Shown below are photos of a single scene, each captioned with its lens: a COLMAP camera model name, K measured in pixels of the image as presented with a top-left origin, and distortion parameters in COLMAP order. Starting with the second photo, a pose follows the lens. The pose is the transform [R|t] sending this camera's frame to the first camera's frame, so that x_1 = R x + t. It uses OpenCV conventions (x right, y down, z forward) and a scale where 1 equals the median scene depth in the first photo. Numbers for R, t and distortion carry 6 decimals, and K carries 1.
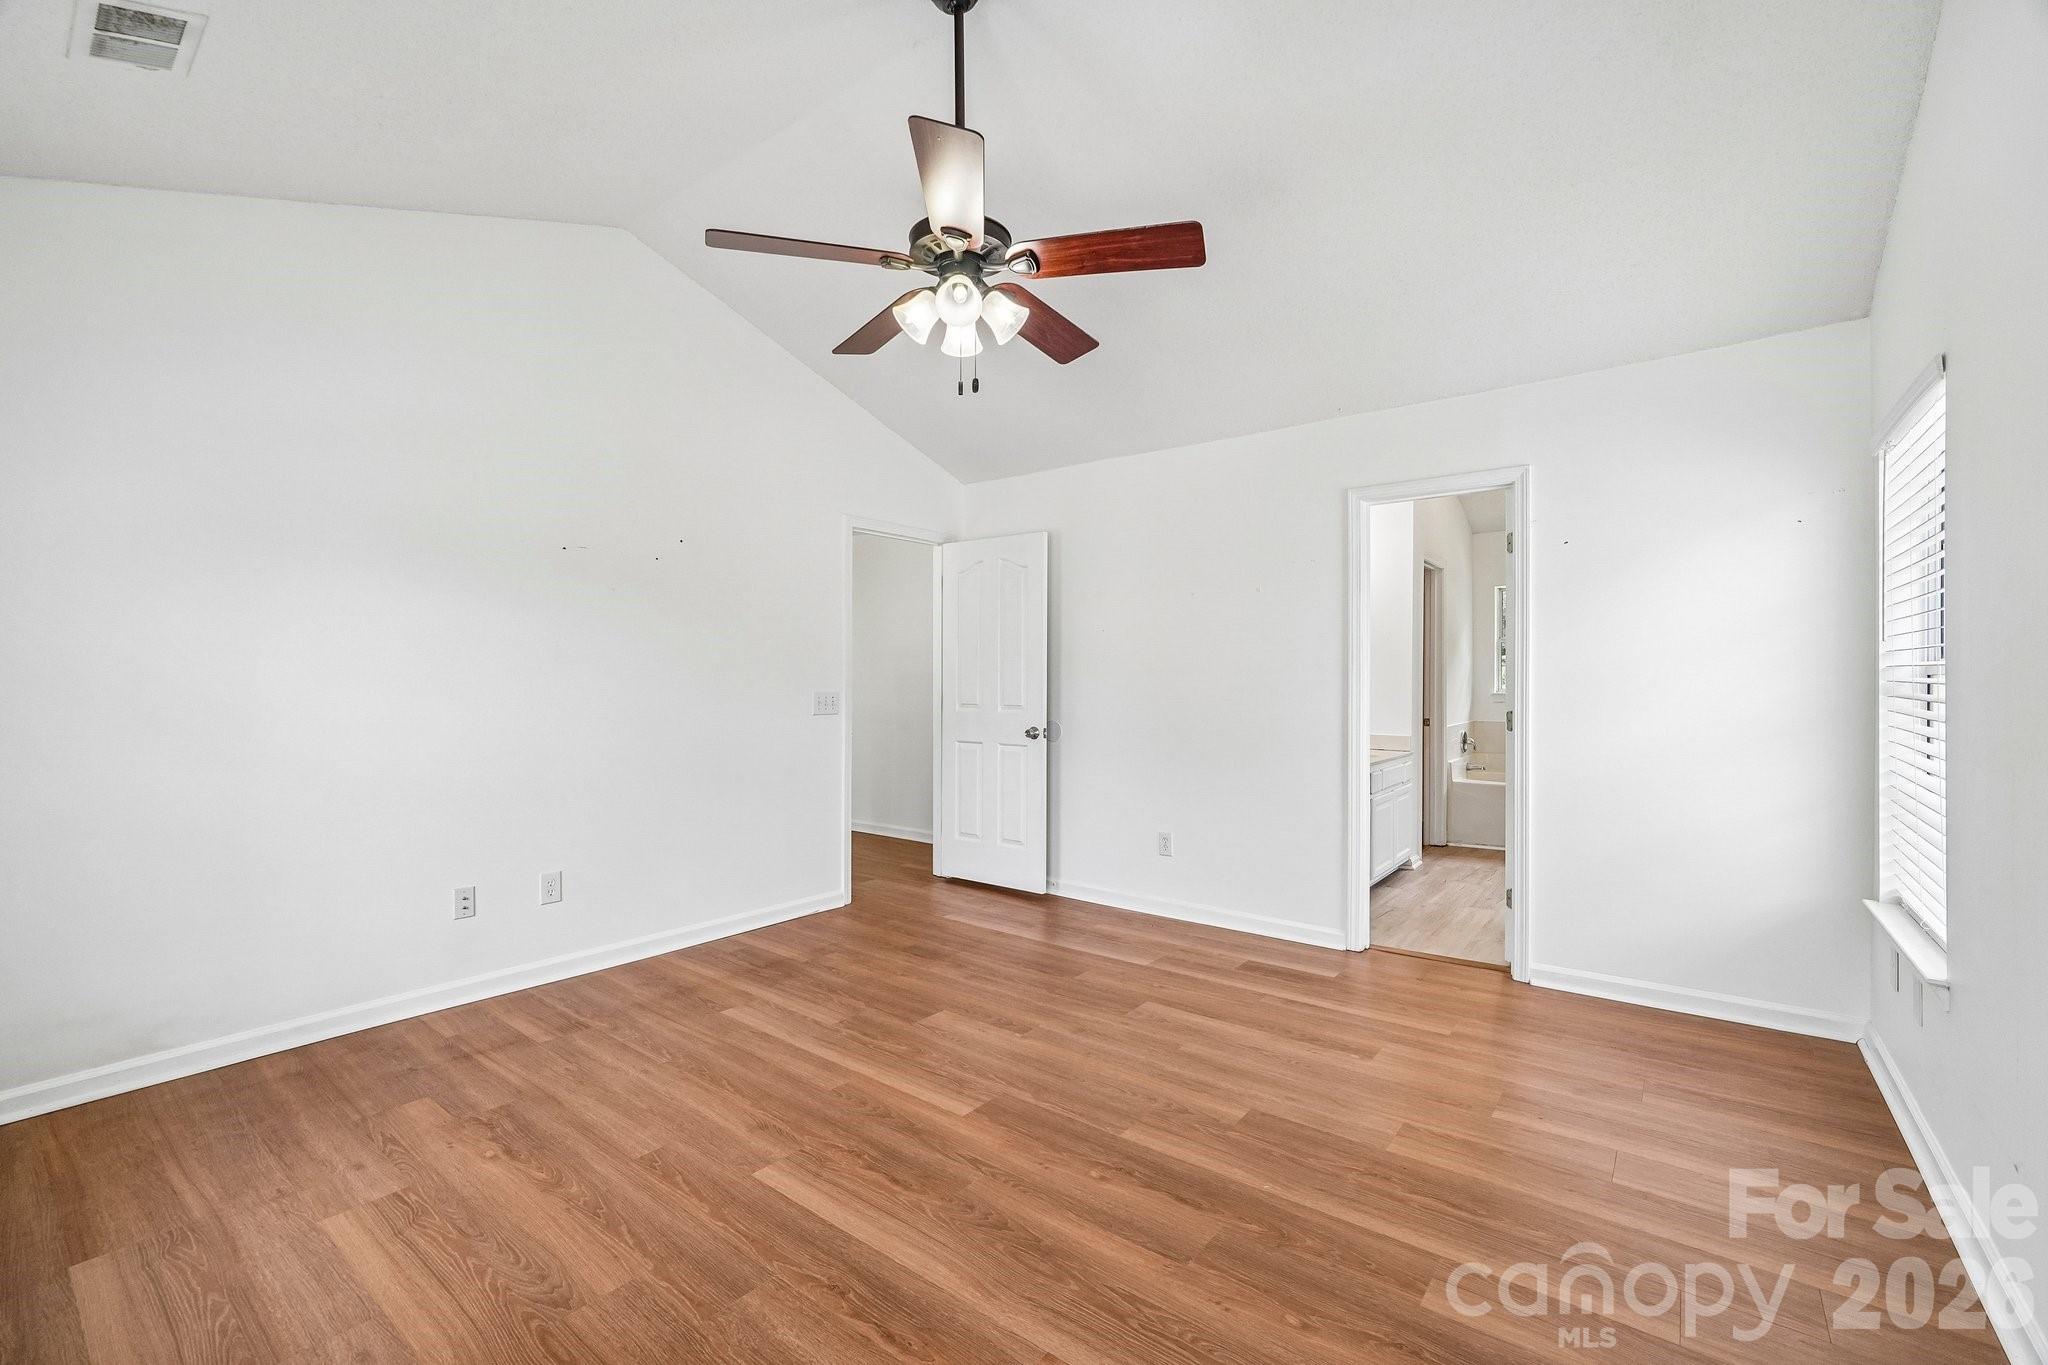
lens RADIAL K [[864.4, 0, 1025.0], [0, 864.4, 673.0], [0, 0, 1]] dist [-0.007173, 0.000280]
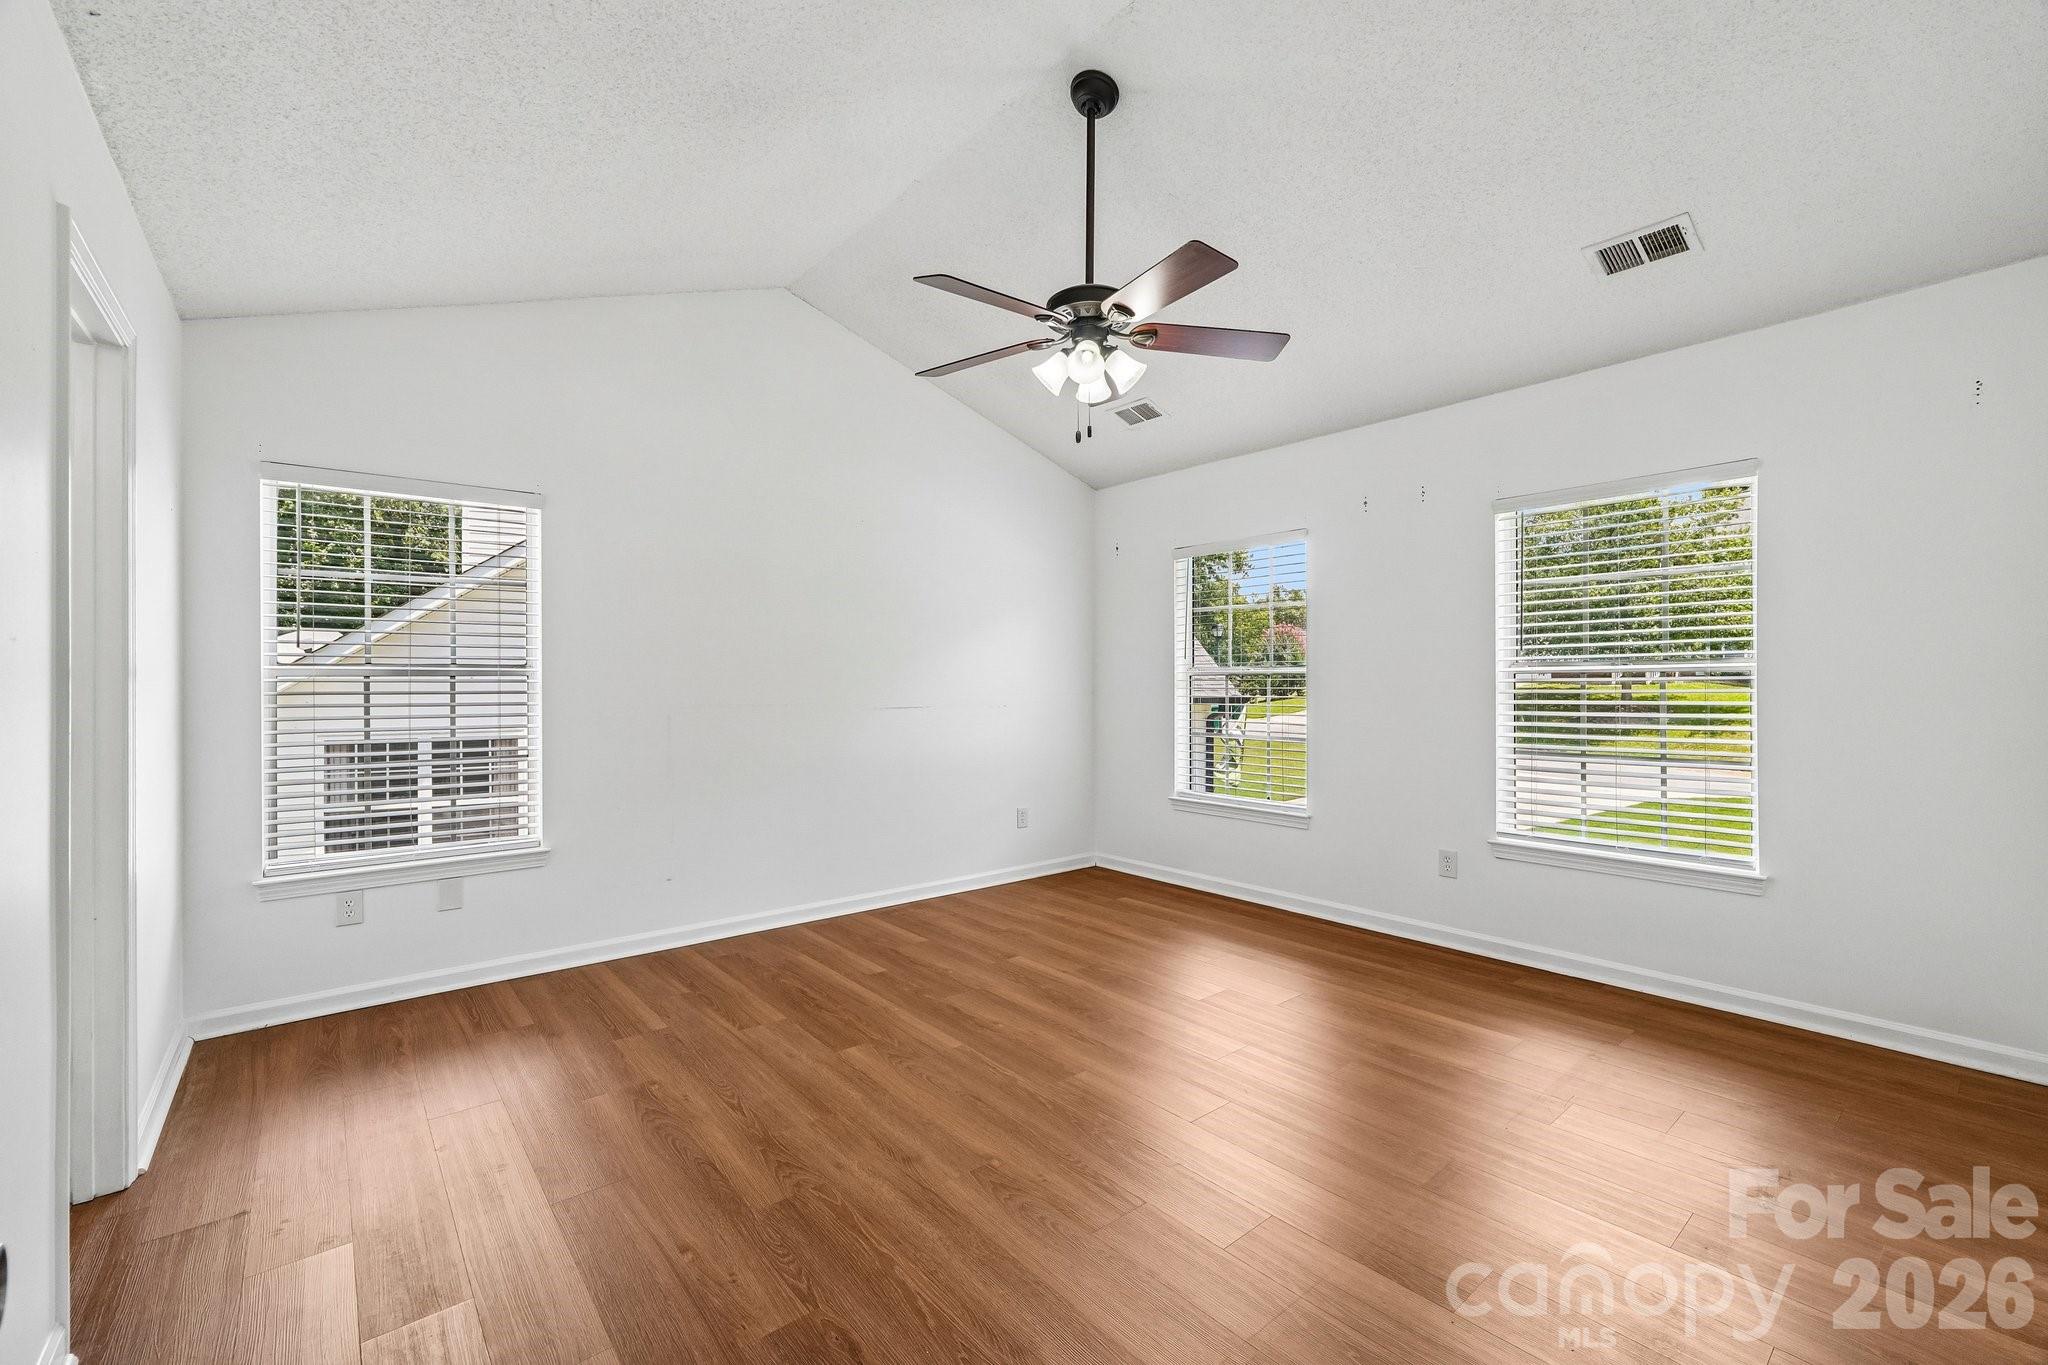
lens RADIAL K [[864.4, 0, 1025.0], [0, 864.4, 673.0], [0, 0, 1]] dist [-0.007173, 0.000280]
pose [[-0.975399, -0.000996, 0.220445, -0.249016], [-0.001656, 0.999995, -0.002812, 0.001895], [-0.220441, -0.003107, -0.975395, 2.174525]]
